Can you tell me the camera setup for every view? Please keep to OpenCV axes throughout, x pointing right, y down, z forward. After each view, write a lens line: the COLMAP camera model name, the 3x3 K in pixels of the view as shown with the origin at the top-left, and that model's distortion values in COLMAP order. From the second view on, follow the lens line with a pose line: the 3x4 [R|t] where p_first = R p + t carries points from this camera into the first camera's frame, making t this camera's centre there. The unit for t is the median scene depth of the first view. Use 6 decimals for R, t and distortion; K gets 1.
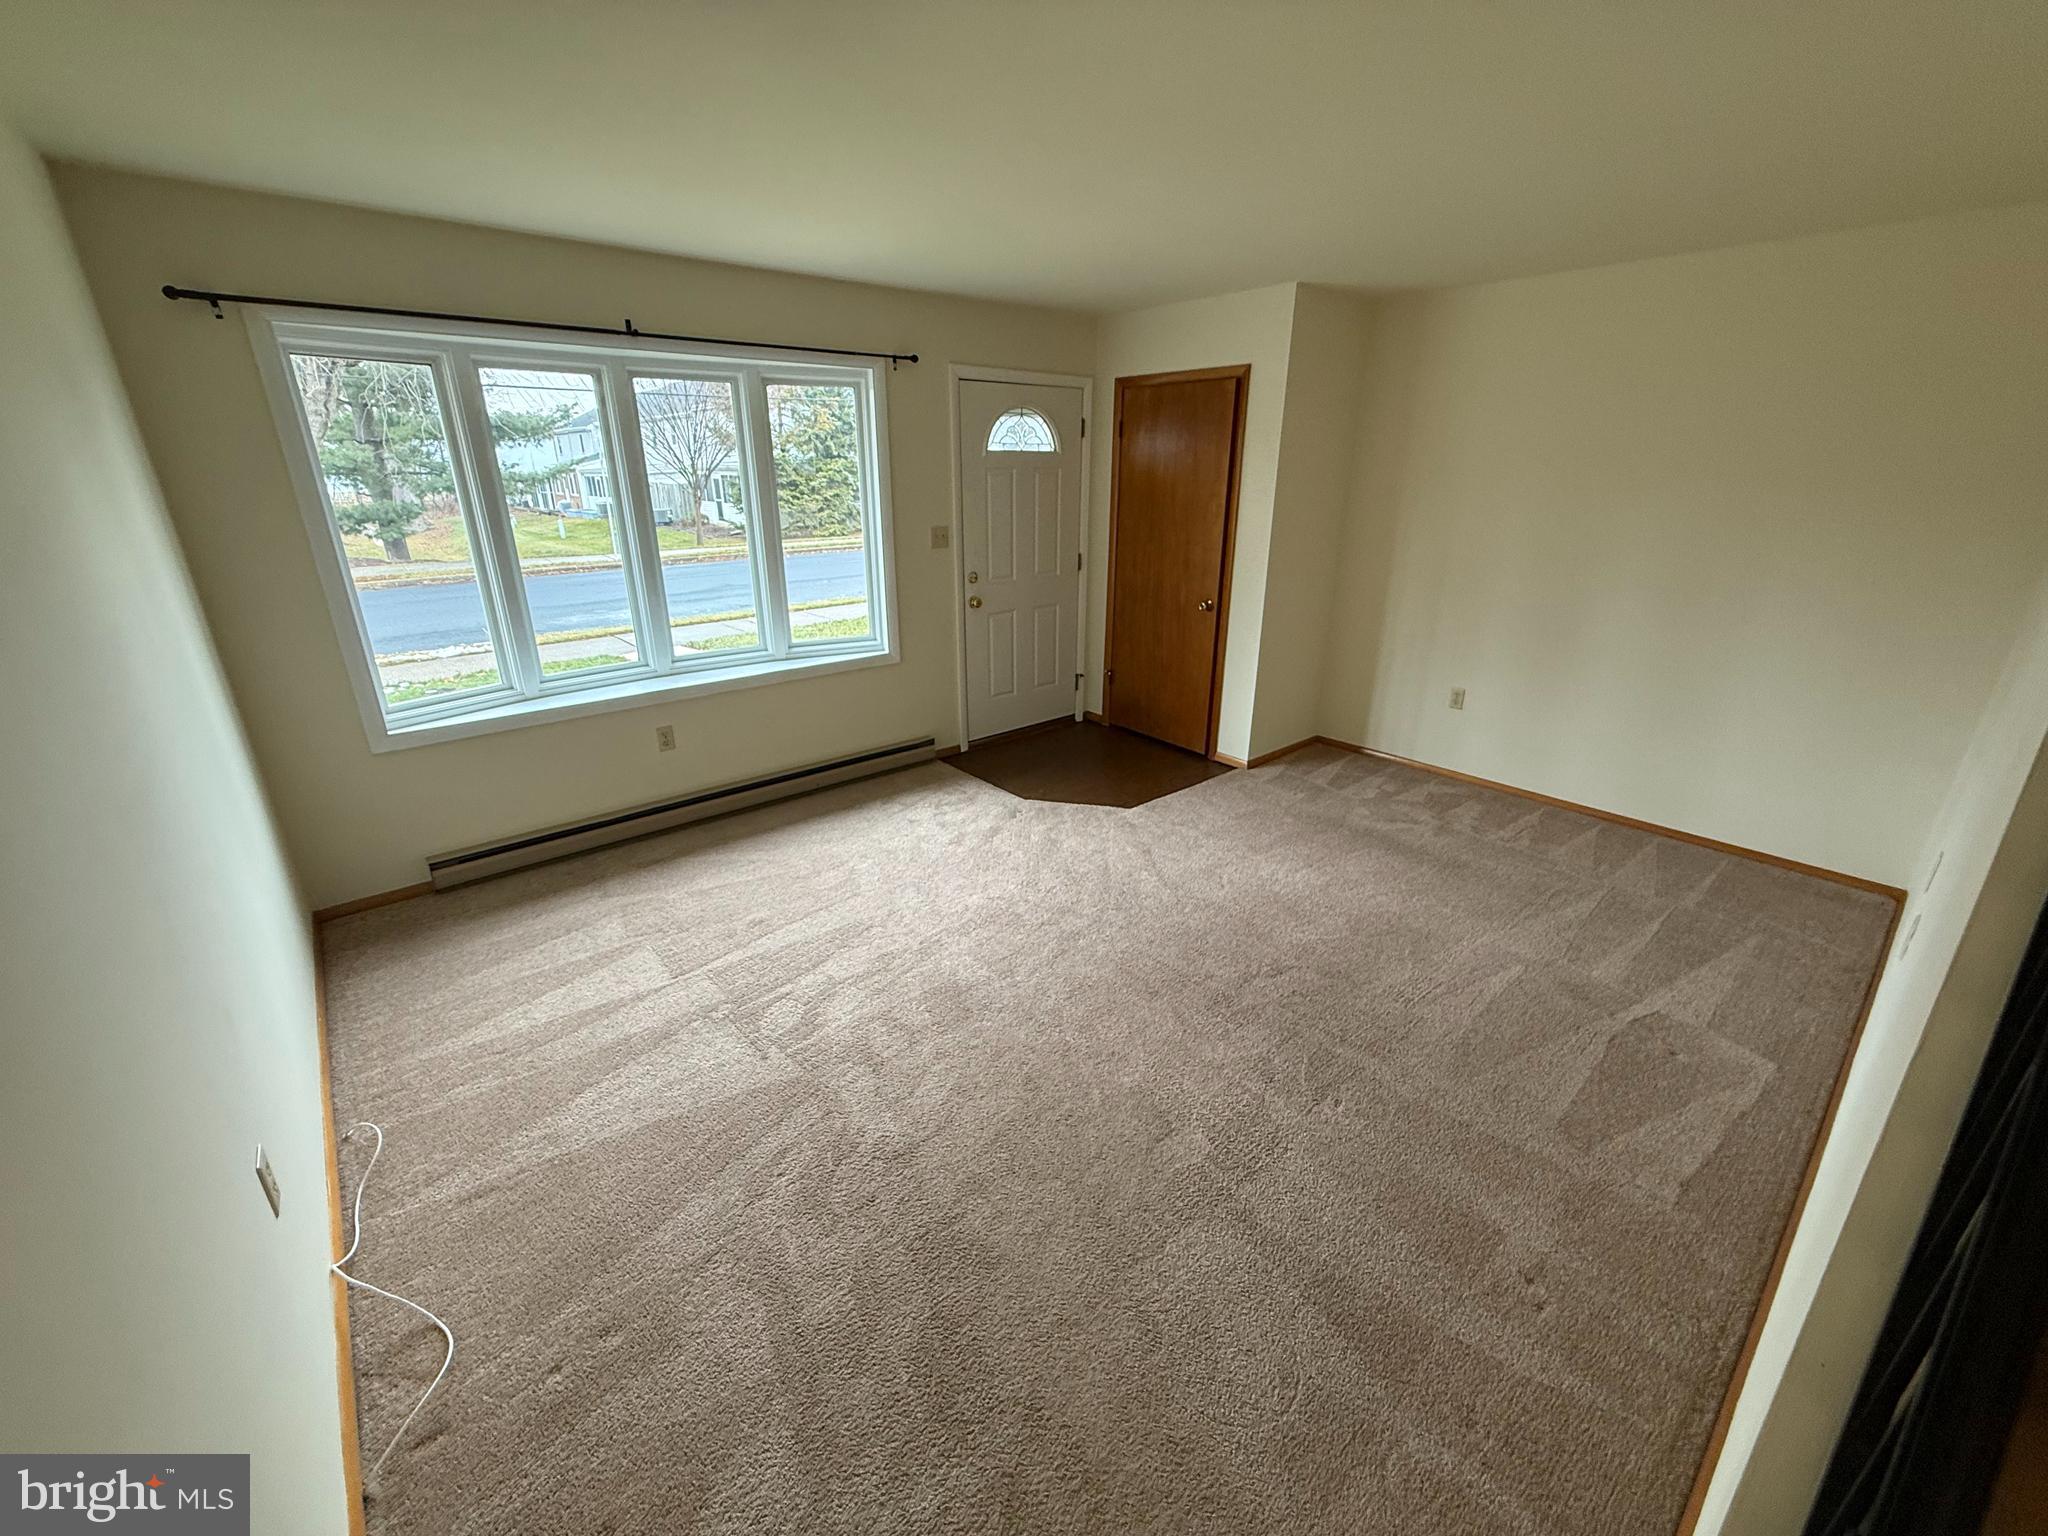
lens RADIAL K [[816.1, 0, 1028.5], [0, 816.1, 780.1], [0, 0, 1]] dist [0.000854, -0.000968]
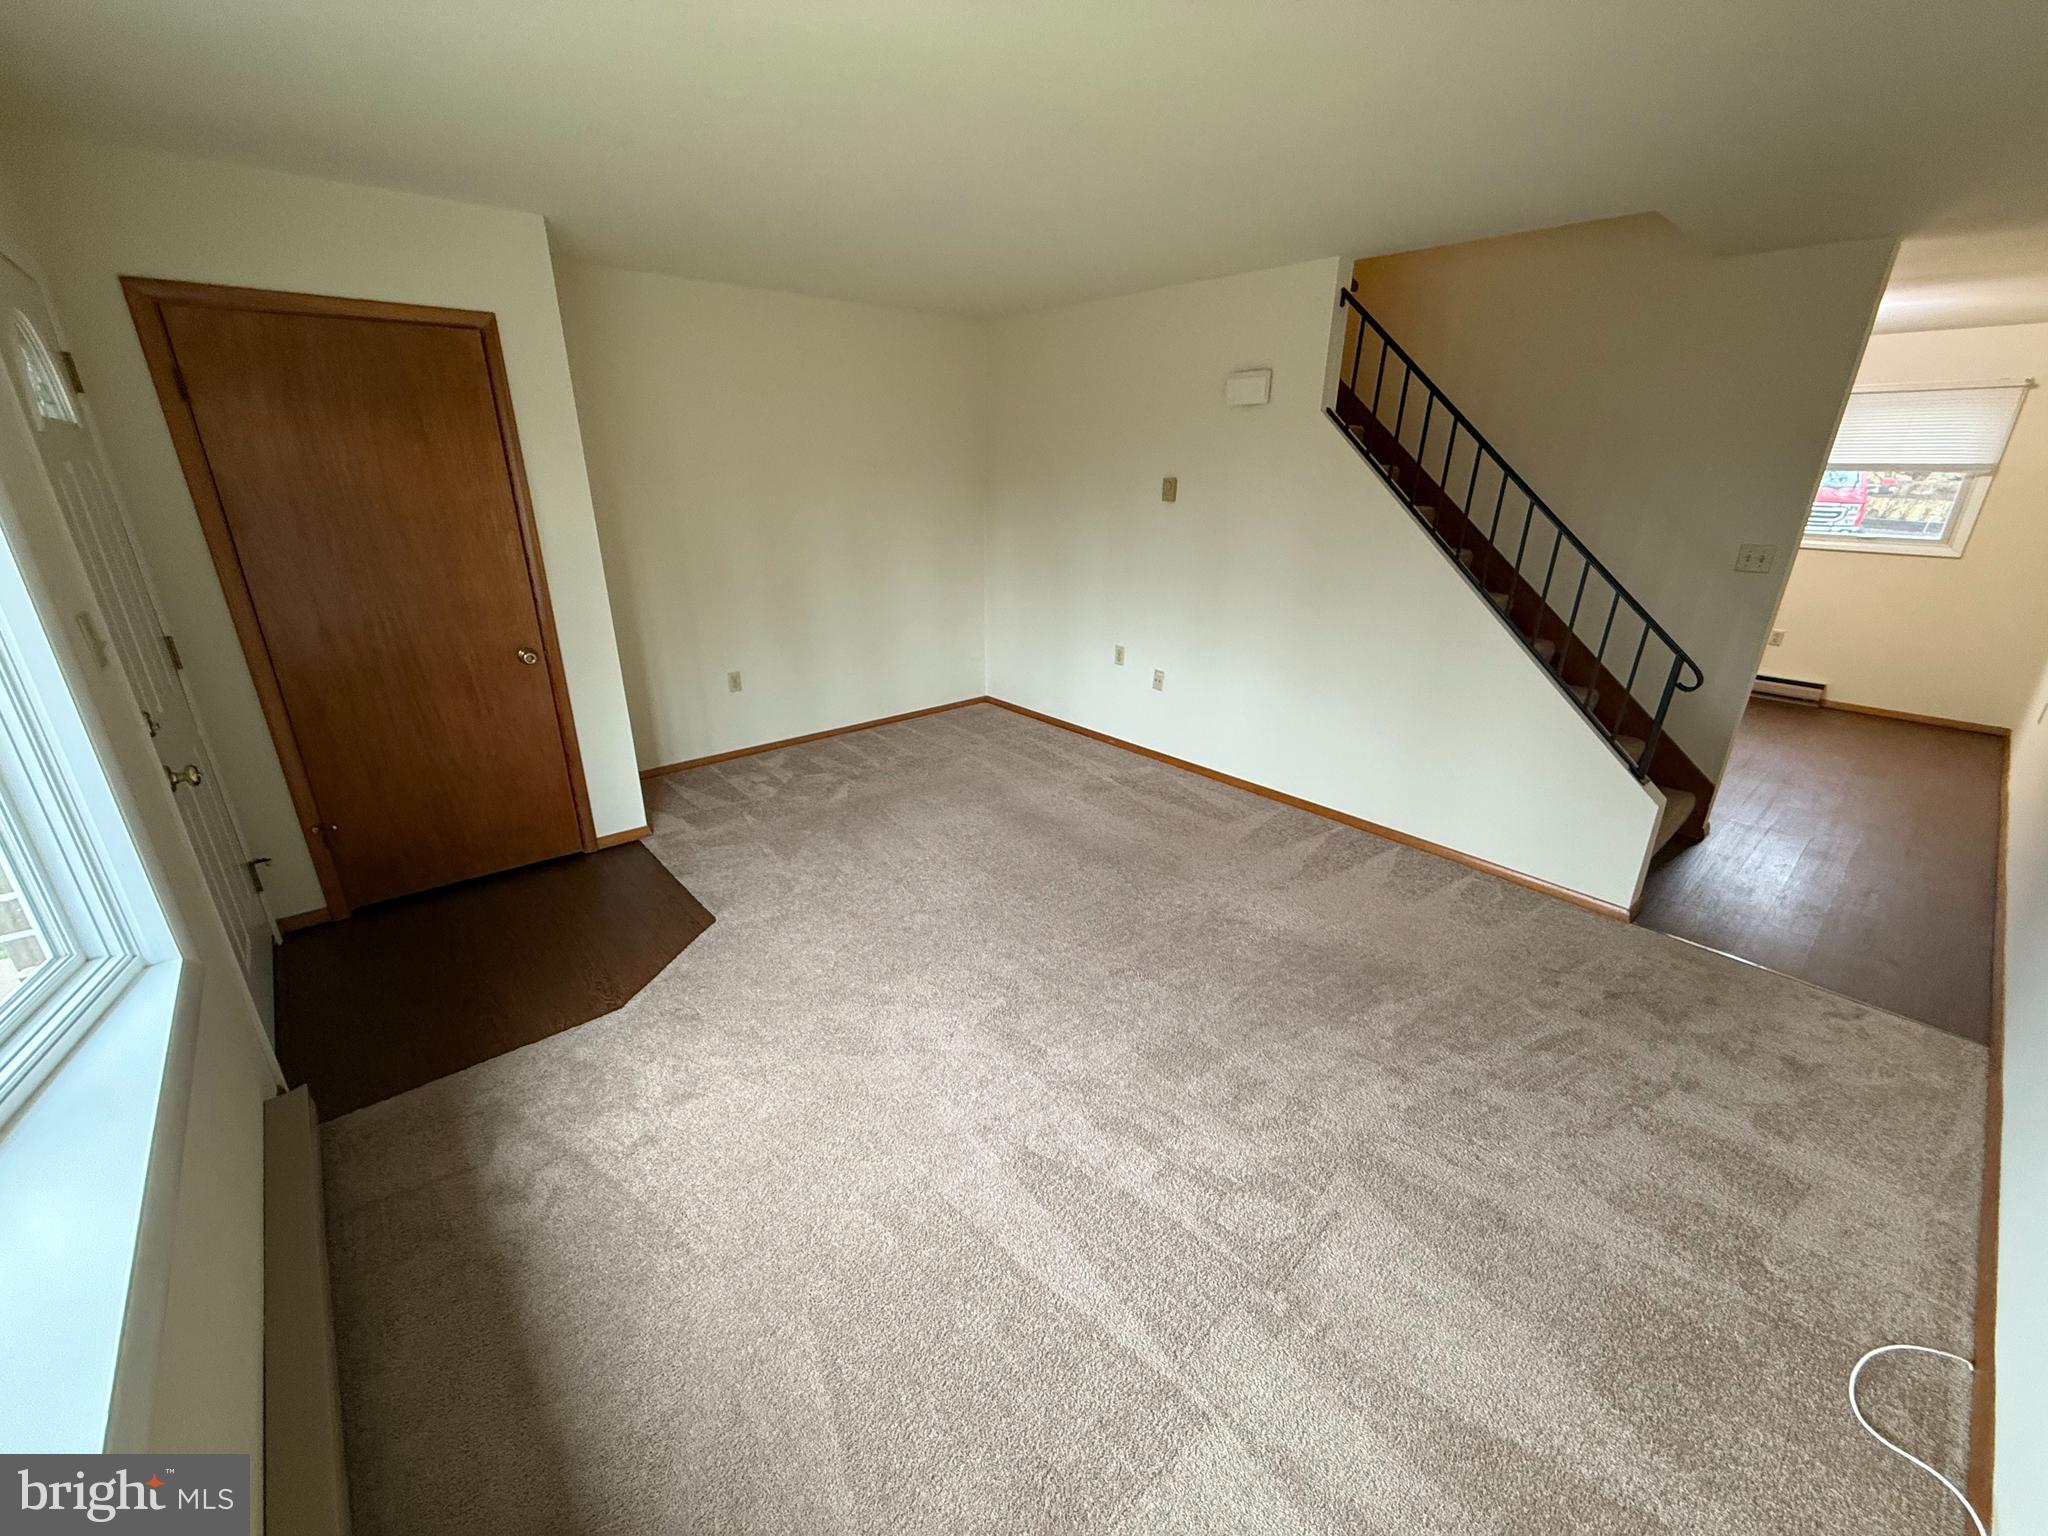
lens RADIAL K [[816.1, 0, 1023.1], [0, 816.1, 768.9], [0, 0, 1]] dist [0.000854, -0.000968]
pose [[-0.004222, -0.353347, 0.935483, -0.546252], [0.361422, 0.871714, 0.330892, -0.239885], [-0.932393, 0.339501, 0.124027, 0.636022]]
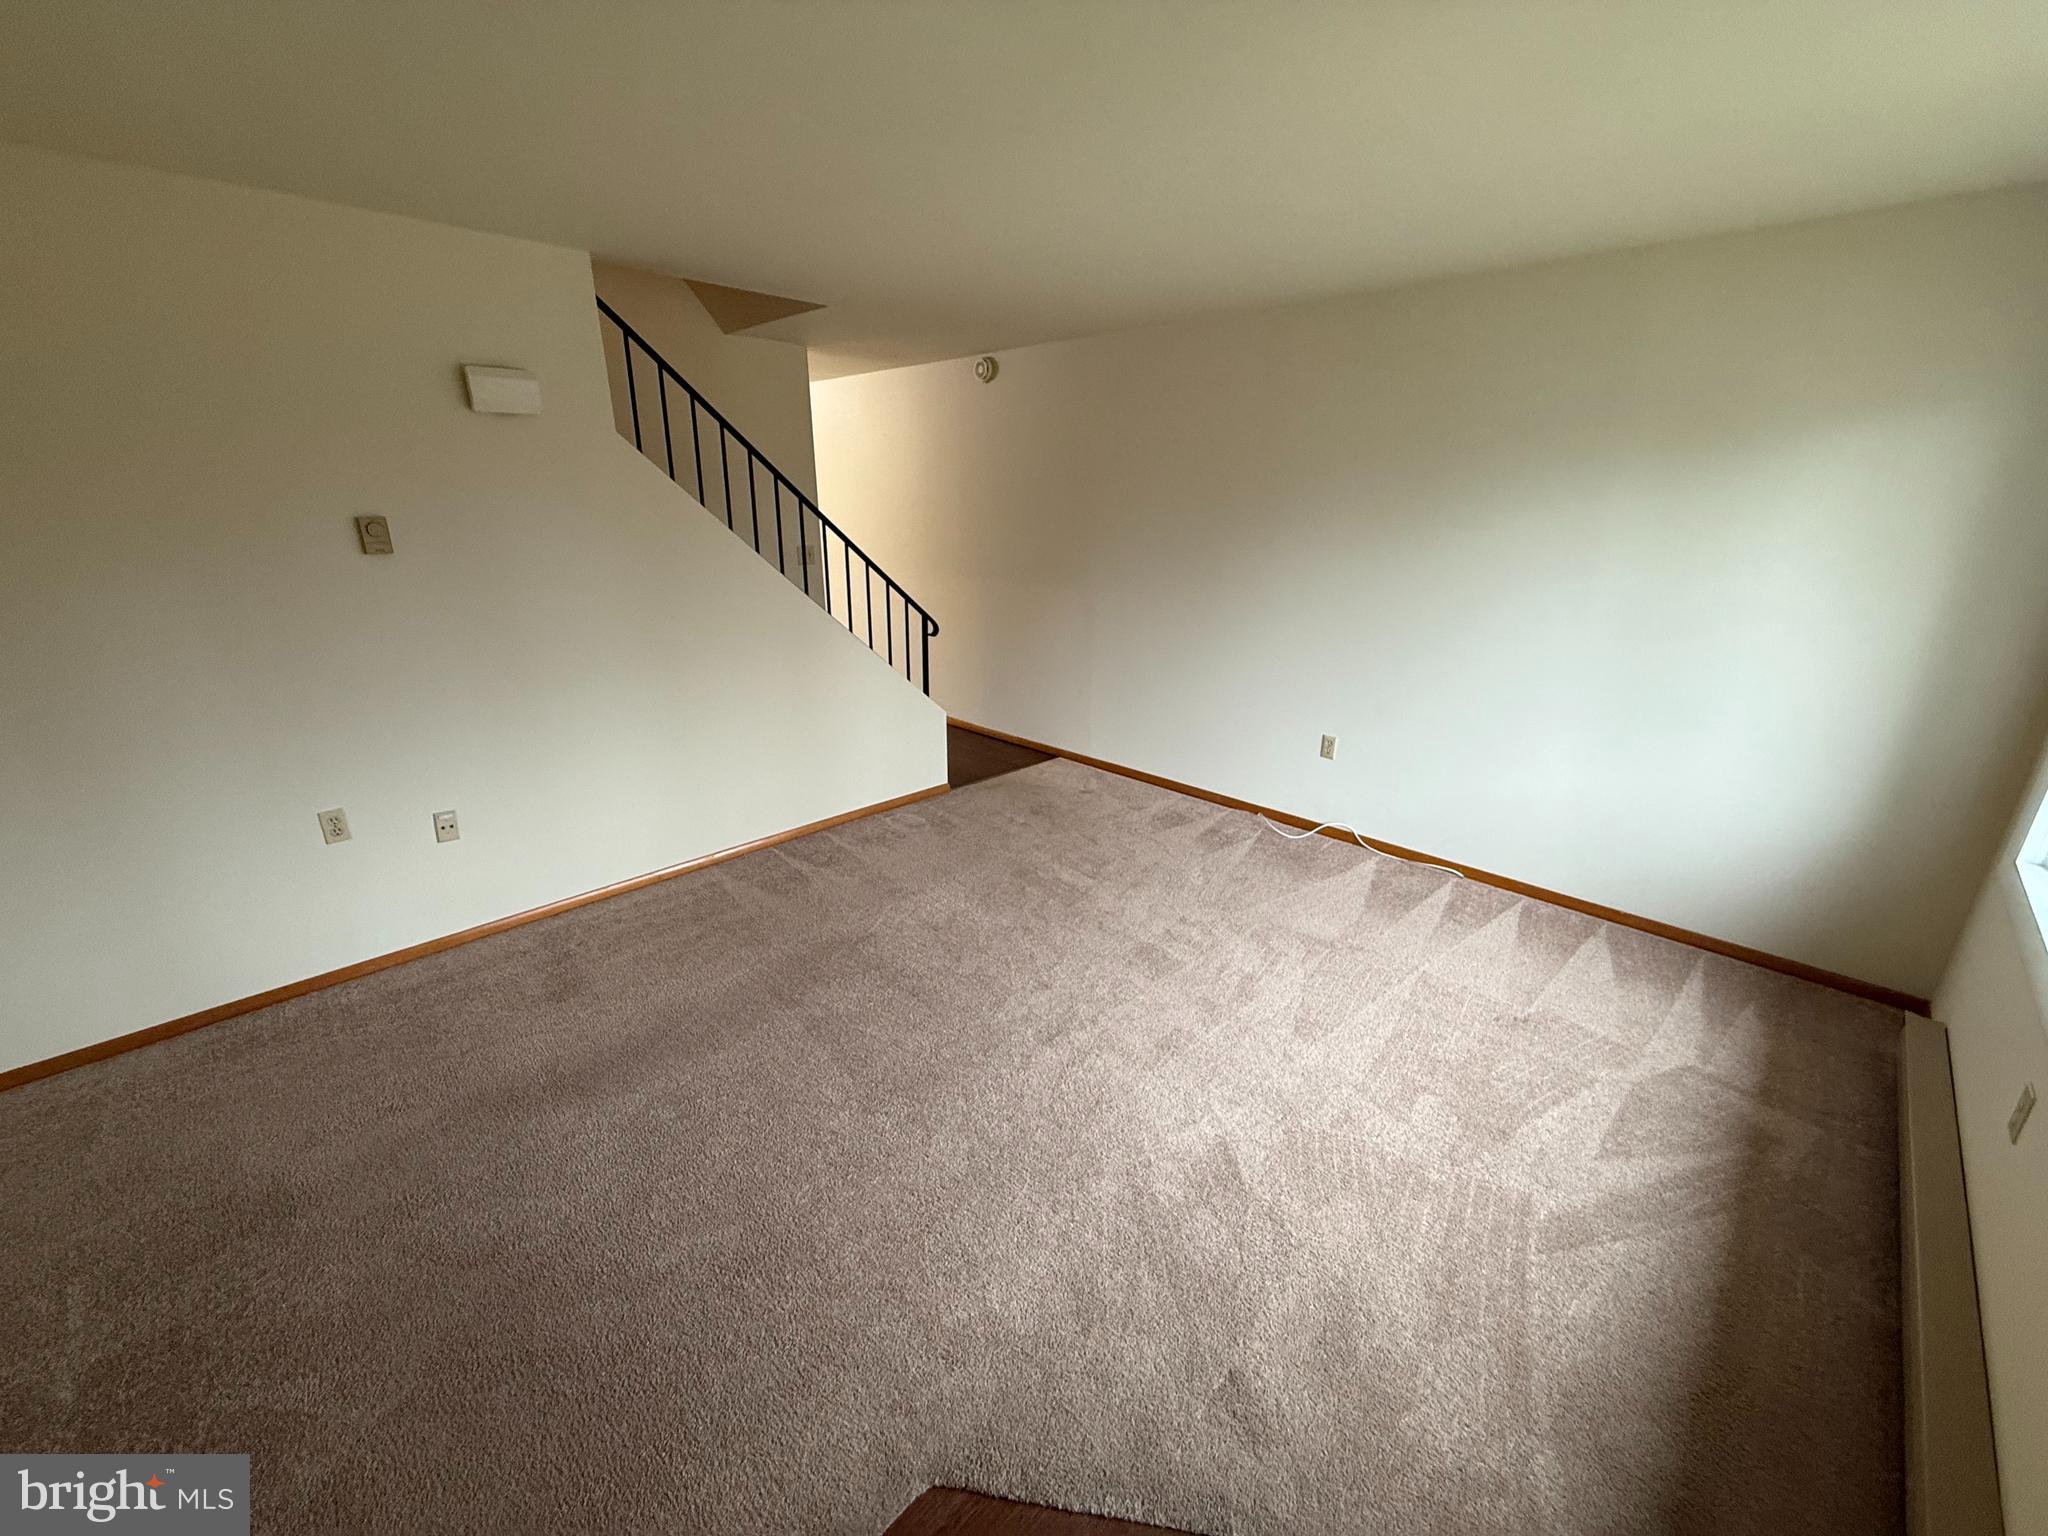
lens RADIAL K [[816.1, 0, 1019.3], [0, 816.1, 763.6], [0, 0, 1]] dist [0.000854, -0.000968]
pose [[-0.996874, 0.017403, -0.077062, 0.117441], [-0.036180, 0.766570, 0.641141, -0.435460], [0.070231, 0.641925, -0.763544, 1.124570]]
